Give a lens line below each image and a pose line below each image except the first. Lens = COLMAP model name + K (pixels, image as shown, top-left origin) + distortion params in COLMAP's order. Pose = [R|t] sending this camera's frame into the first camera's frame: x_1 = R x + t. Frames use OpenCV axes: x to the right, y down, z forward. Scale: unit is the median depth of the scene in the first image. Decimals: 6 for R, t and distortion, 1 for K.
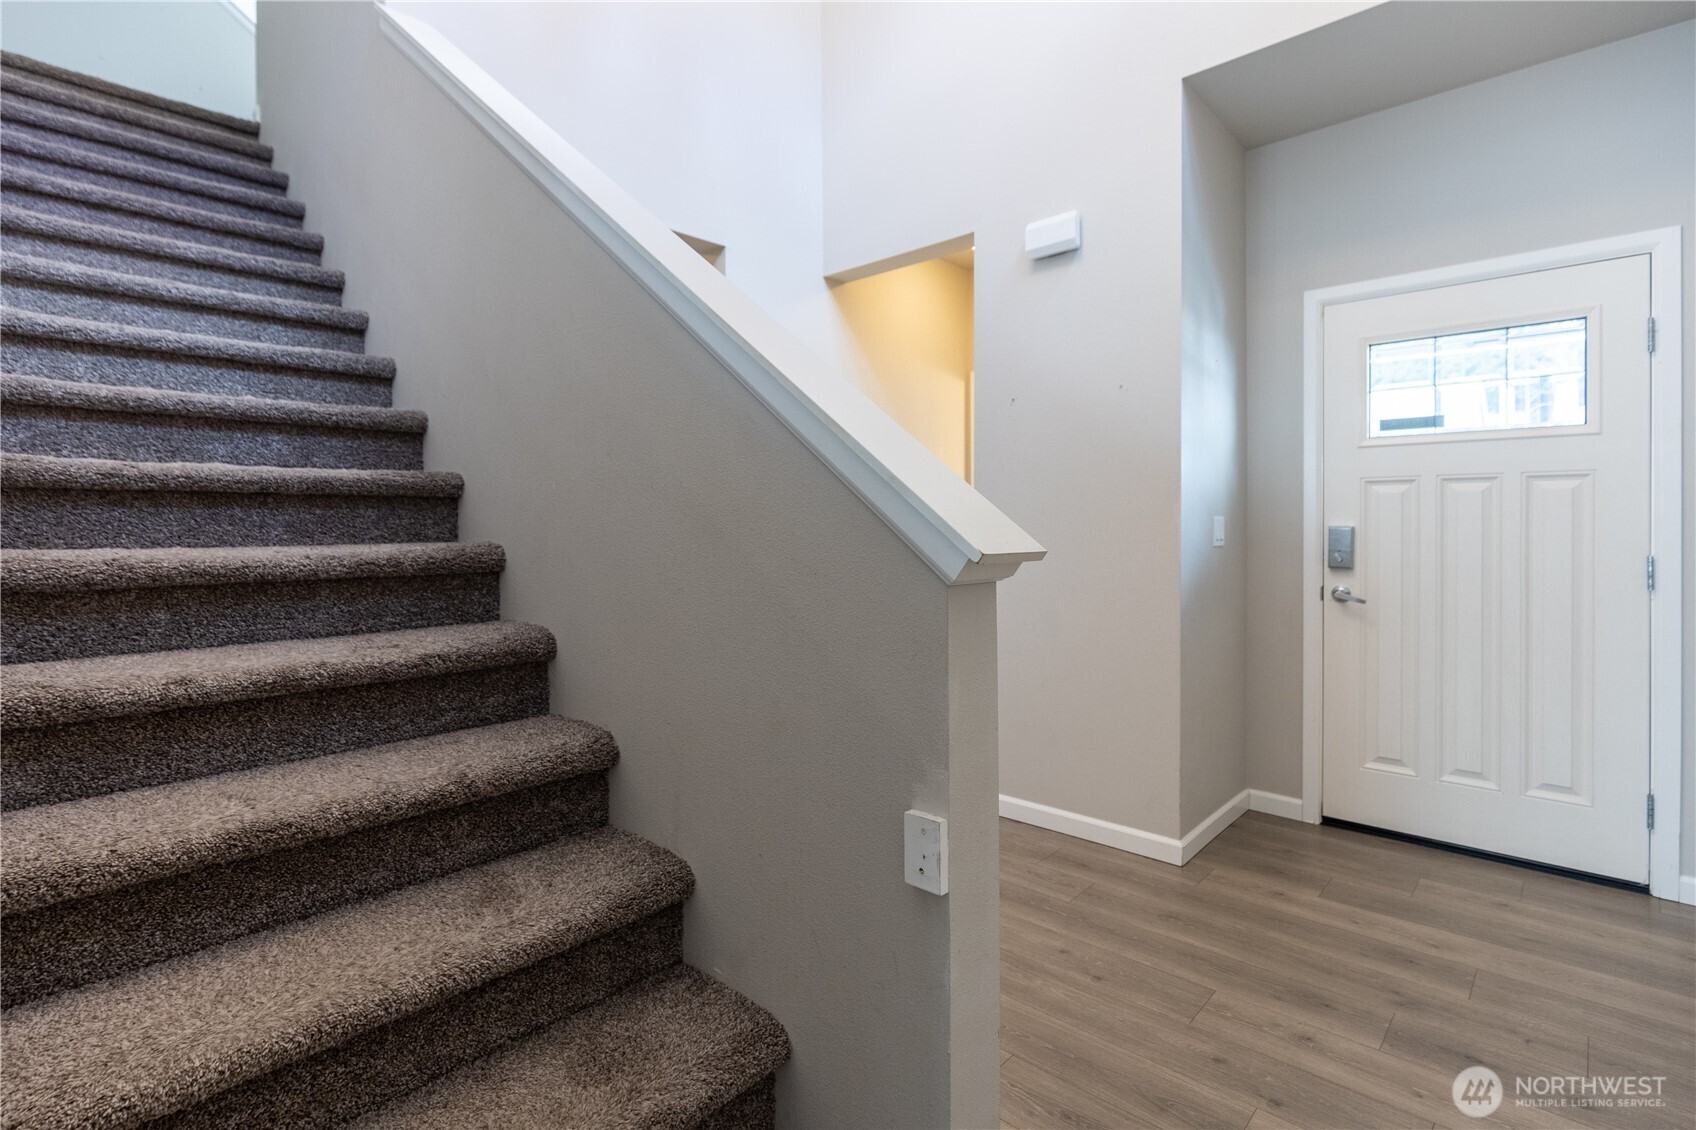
lens RADIAL K [[810.4, 0, 851.6], [0, 810.4, 554.3], [0, 0, 1]] dist [0.003843, -0.000764]
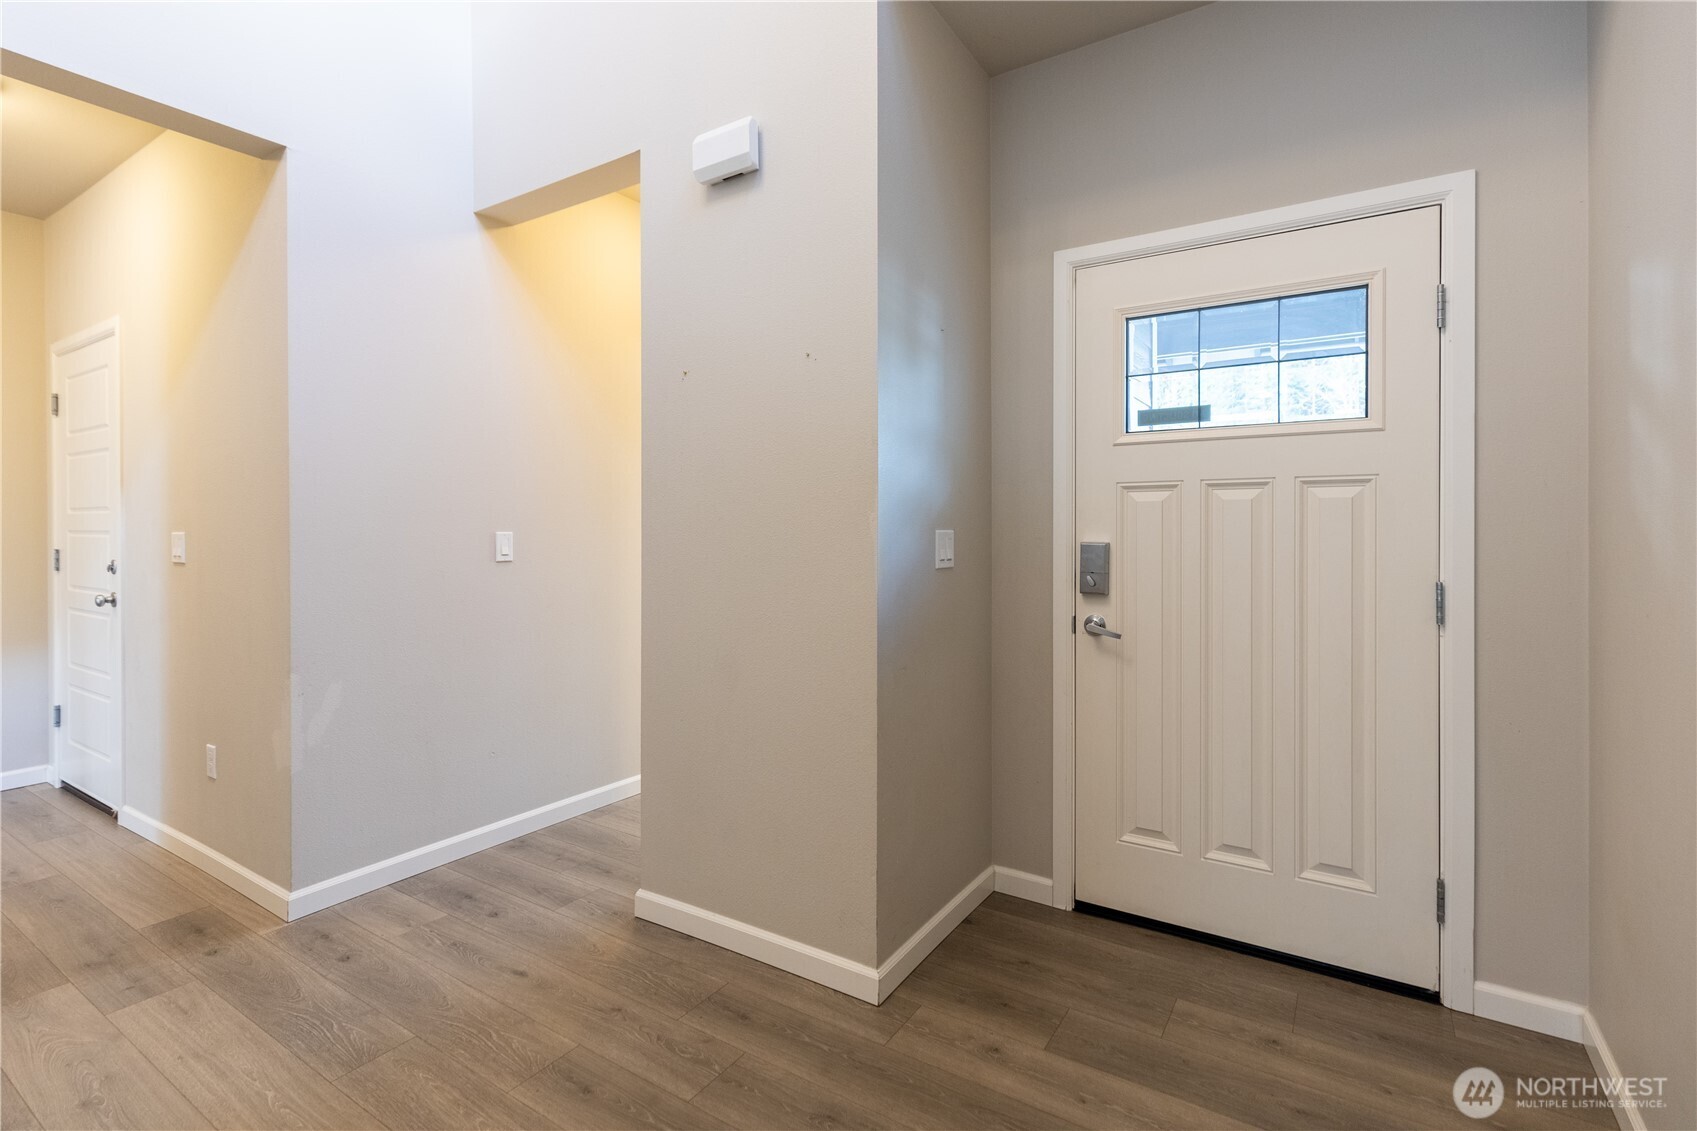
lens RADIAL K [[759.8, 0, 844.9], [0, 759.8, 555.4], [0, 0, 1]] dist [0.007009, 0.000018]
pose [[0.989991, -0.001446, 0.141122, 0.269248], [0.001312, 0.999999, 0.001041, -0.024072], [-0.141123, -0.000845, 0.989992, 0.307502]]
